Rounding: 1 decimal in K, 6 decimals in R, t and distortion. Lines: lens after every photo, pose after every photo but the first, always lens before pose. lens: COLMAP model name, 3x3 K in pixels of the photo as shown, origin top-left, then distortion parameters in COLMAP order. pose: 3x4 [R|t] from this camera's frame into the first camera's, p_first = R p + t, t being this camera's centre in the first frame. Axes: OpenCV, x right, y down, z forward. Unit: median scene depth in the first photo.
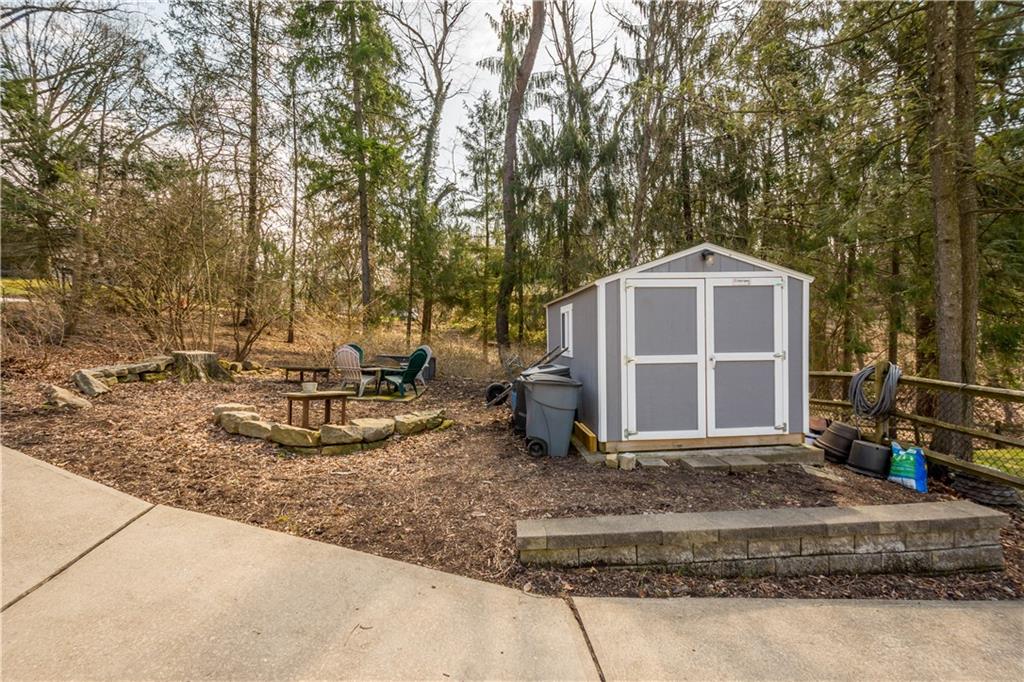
lens RADIAL K [[443.9, 0, 515.5], [0, 443.9, 344.3], [0, 0, 1]] dist [0.004875, -0.000243]
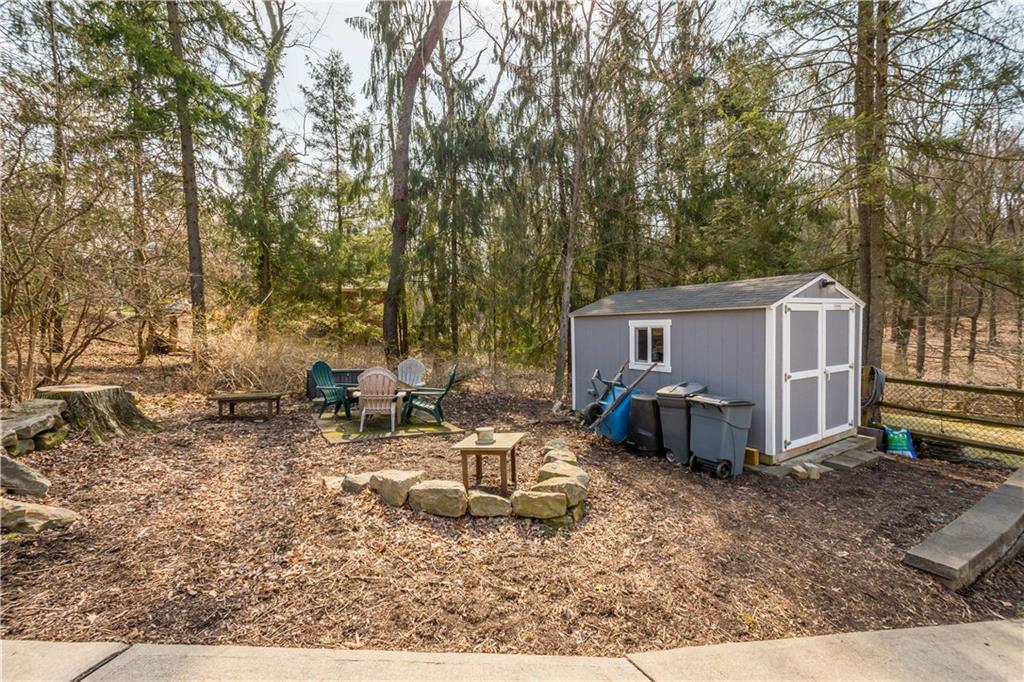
lens RADIAL K [[443.9, 0, 515.5], [0, 443.9, 344.3], [0, 0, 1]] dist [0.004875, -0.000243]
pose [[0.887159, -0.022459, 0.460917, -0.810308], [0.014739, 0.999684, 0.020342, -0.075093], [-0.461228, -0.011253, 0.887210, 0.326818]]
